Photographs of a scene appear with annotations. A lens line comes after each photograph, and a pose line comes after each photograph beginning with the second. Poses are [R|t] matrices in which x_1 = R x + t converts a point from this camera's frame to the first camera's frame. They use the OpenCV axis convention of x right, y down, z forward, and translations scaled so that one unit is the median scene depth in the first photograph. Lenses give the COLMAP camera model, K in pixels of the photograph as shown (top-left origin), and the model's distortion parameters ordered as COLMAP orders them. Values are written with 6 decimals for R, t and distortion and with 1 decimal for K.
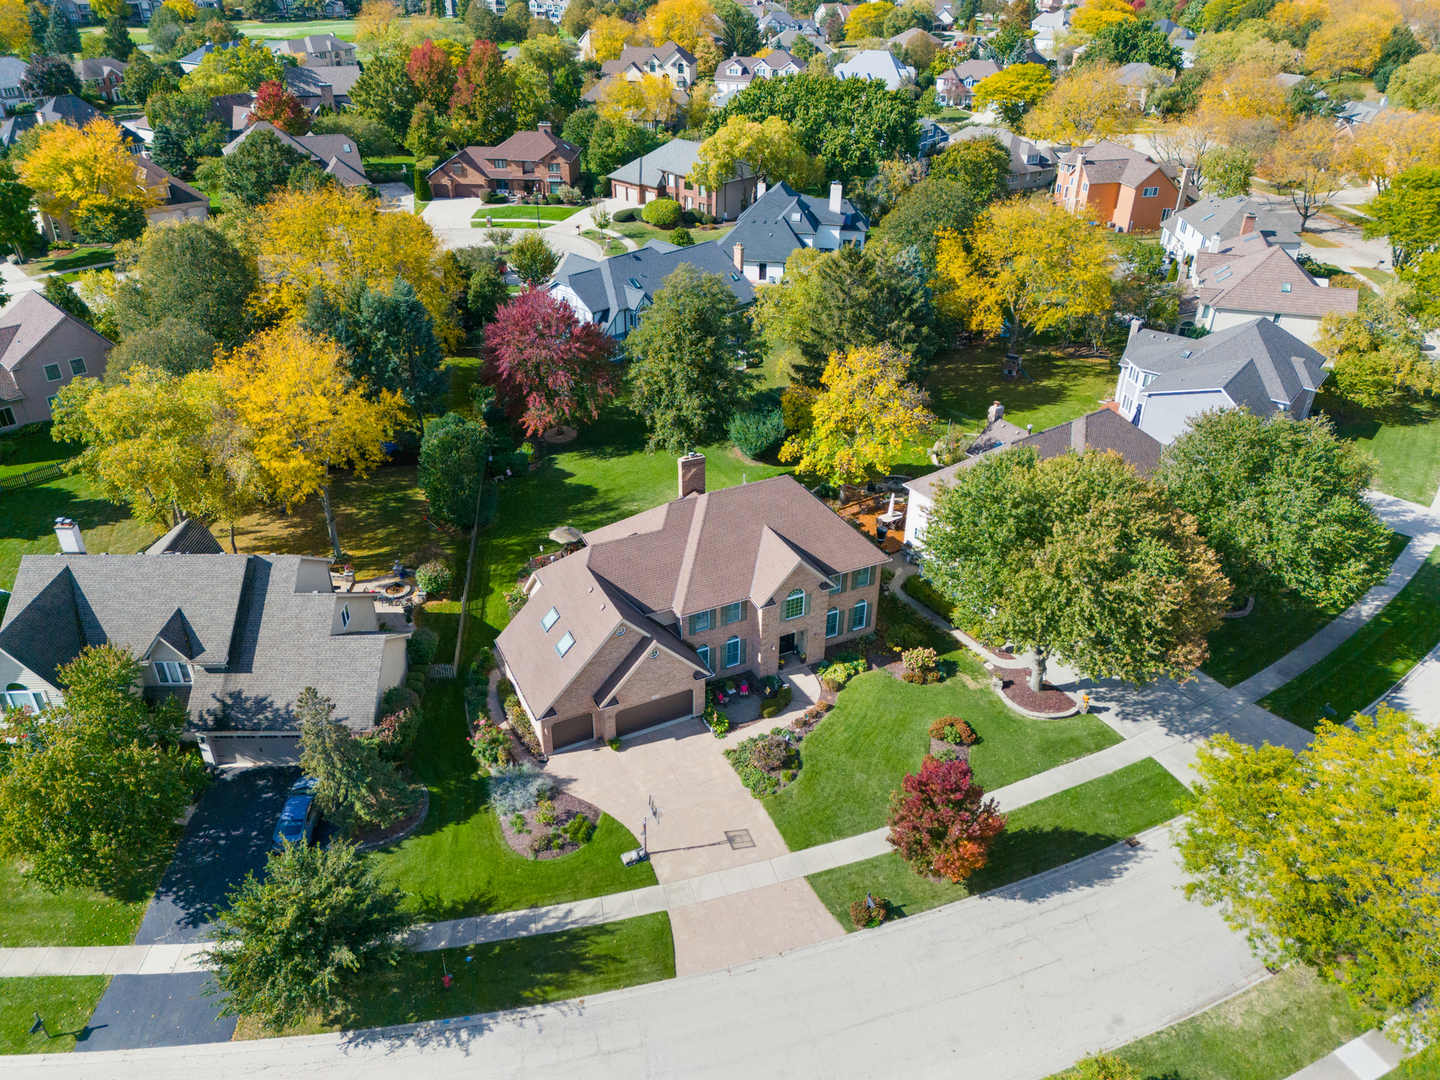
lens RADIAL K [[1064.3, 0, 725.1], [0, 1064.3, 538.6], [0, 0, 1]] dist [0.075405, -0.065291]
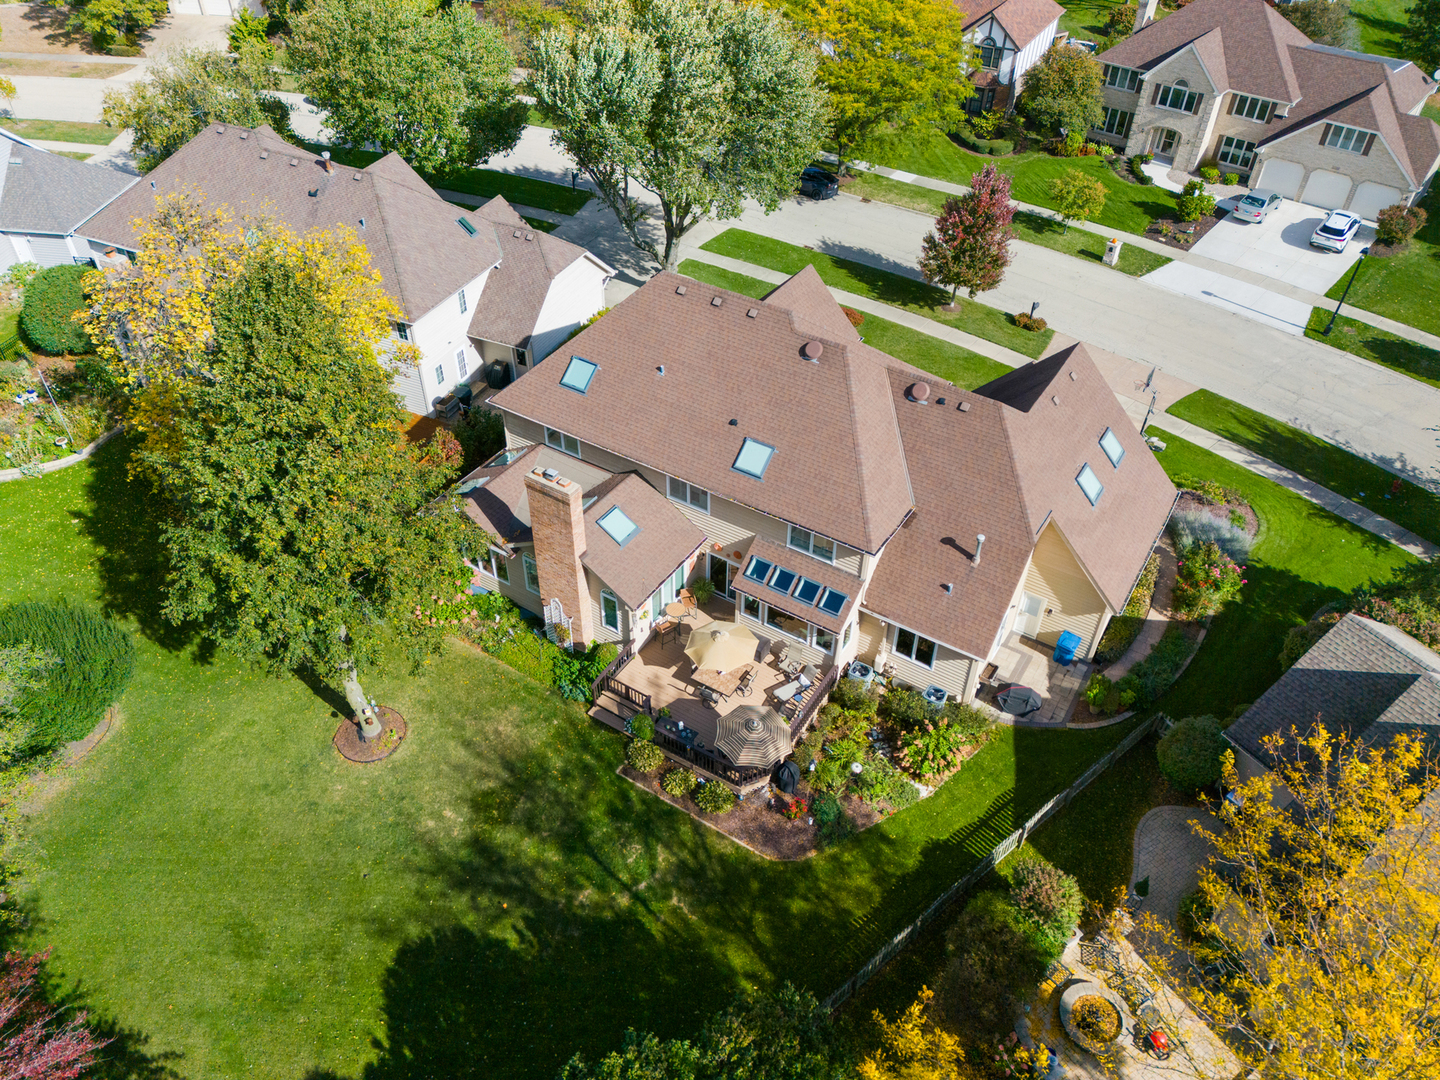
lens RADIAL K [[1064.3, 0, 725.1], [0, 1064.3, 538.6], [0, 0, 1]] dist [0.075405, -0.065291]
pose [[-0.530372, -0.563488, 0.633393, -0.521595], [0.418381, 0.475837, 0.773652, -0.538597], [-0.737335, 0.675323, -0.016617, 1.328261]]
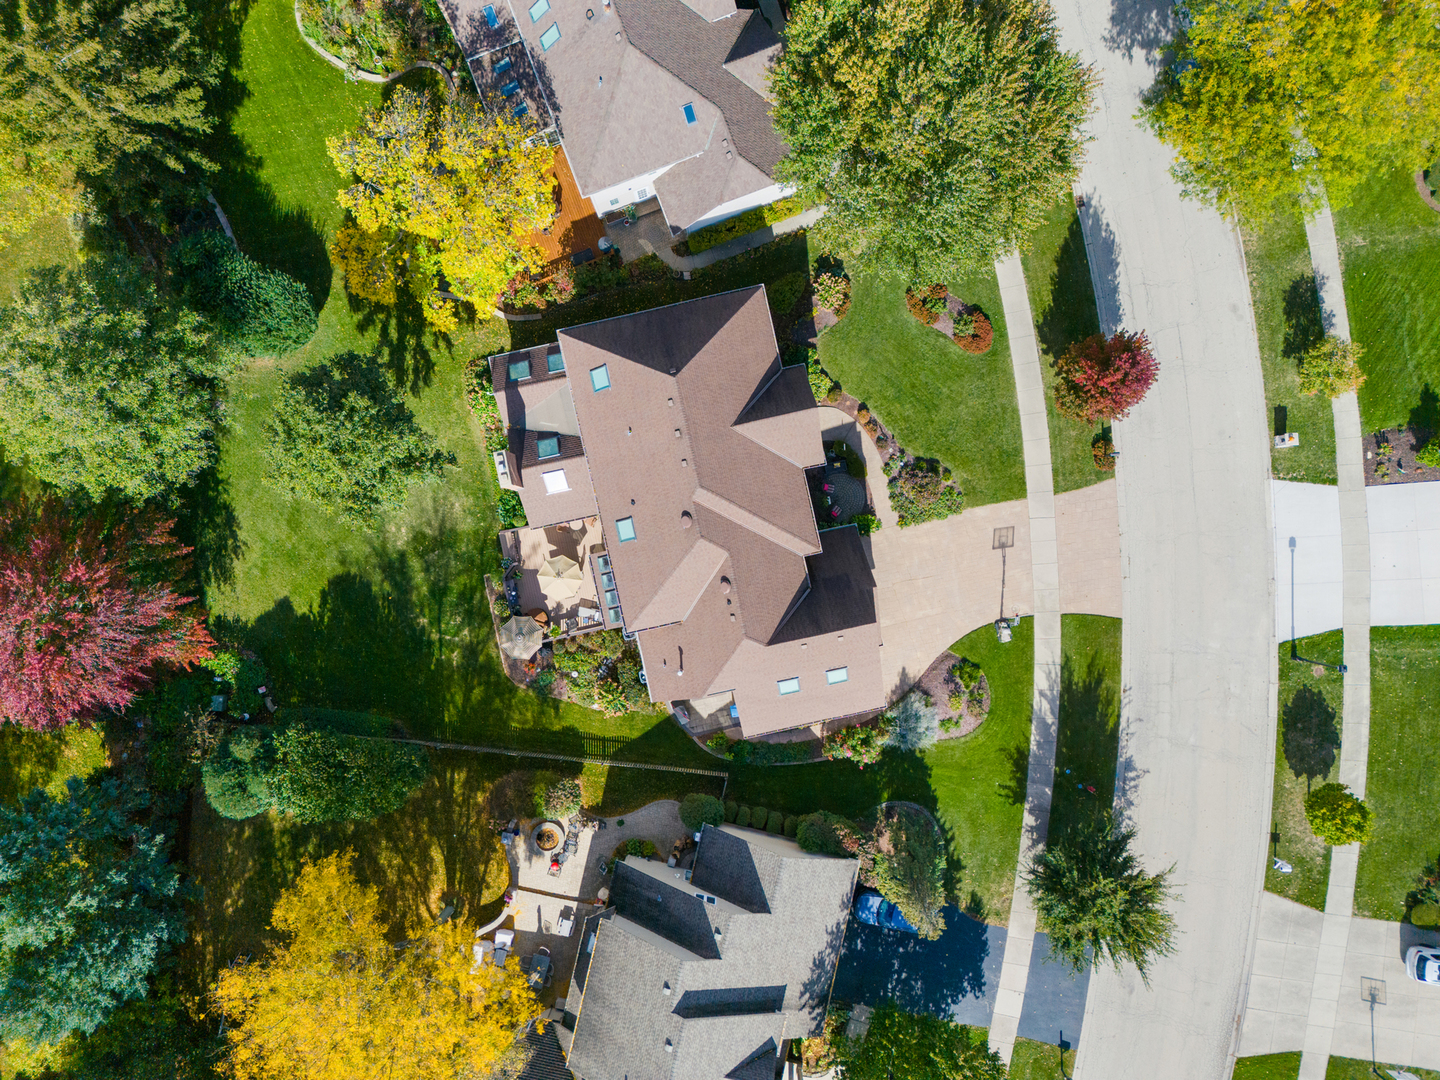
lens RADIAL K [[1064.3, 0, 725.1], [0, 1064.3, 538.6], [0, 0, 1]] dist [0.075405, -0.065291]
pose [[0.236631, -0.971600, 0.000130, -0.058139], [0.500239, 0.121947, 0.857257, -0.856196], [-0.832927, -0.202789, 0.514888, 0.664727]]
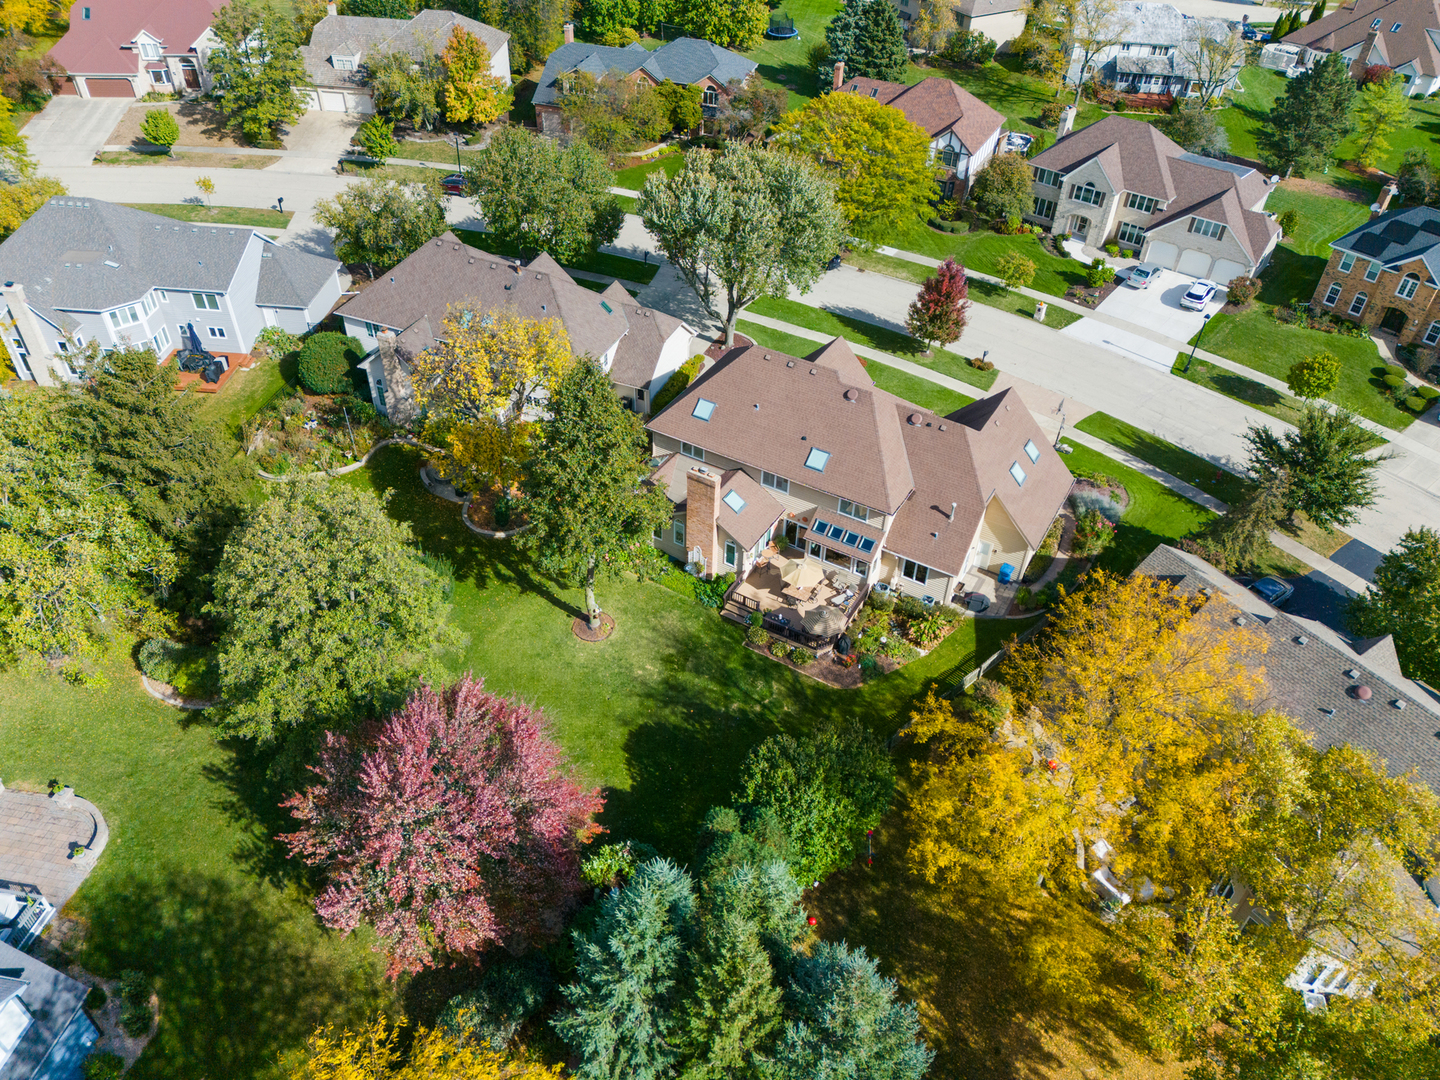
lens RADIAL K [[1064.3, 0, 725.1], [0, 1064.3, 538.6], [0, 0, 1]] dist [0.075405, -0.065291]
pose [[-0.559033, -0.552550, 0.618199, -0.763614], [0.396728, 0.476444, 0.784607, -0.917717], [-0.728072, 0.683878, -0.047136, 1.451563]]
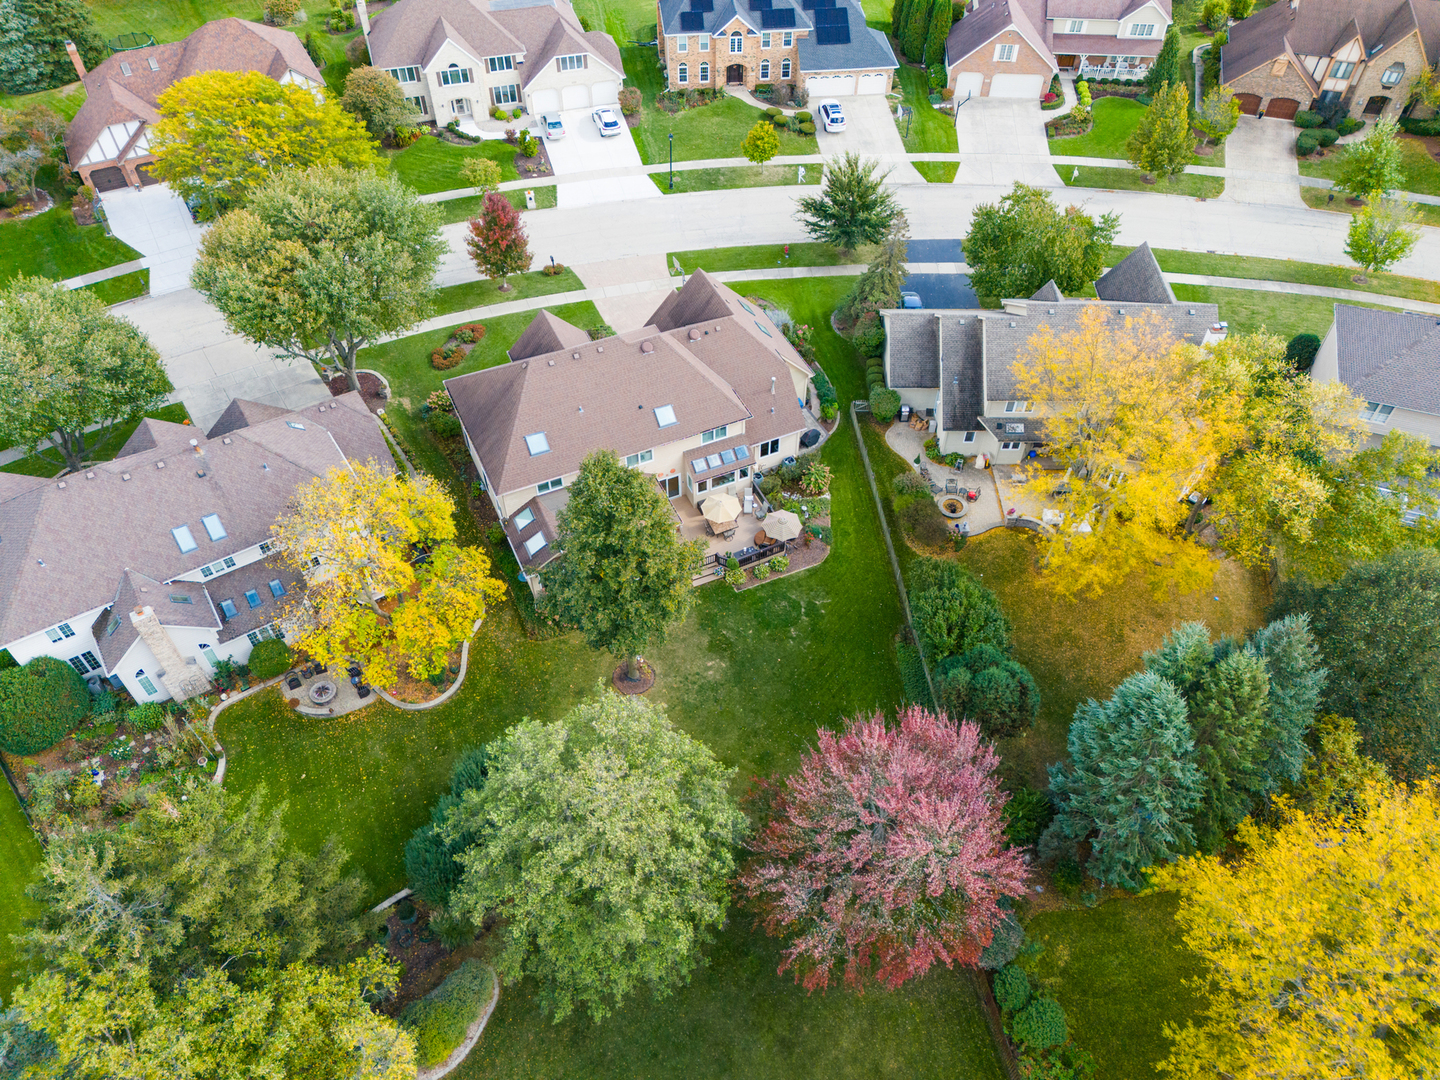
lens RADIAL K [[1064.3, 0, 725.1], [0, 1064.3, 538.6], [0, 0, 1]] dist [0.075405, -0.065291]
pose [[-0.999776, -0.021152, -0.000424, -0.138266], [-0.004310, 0.183992, 0.982918, -1.185830], [-0.020712, 0.982700, -0.184042, 1.624665]]
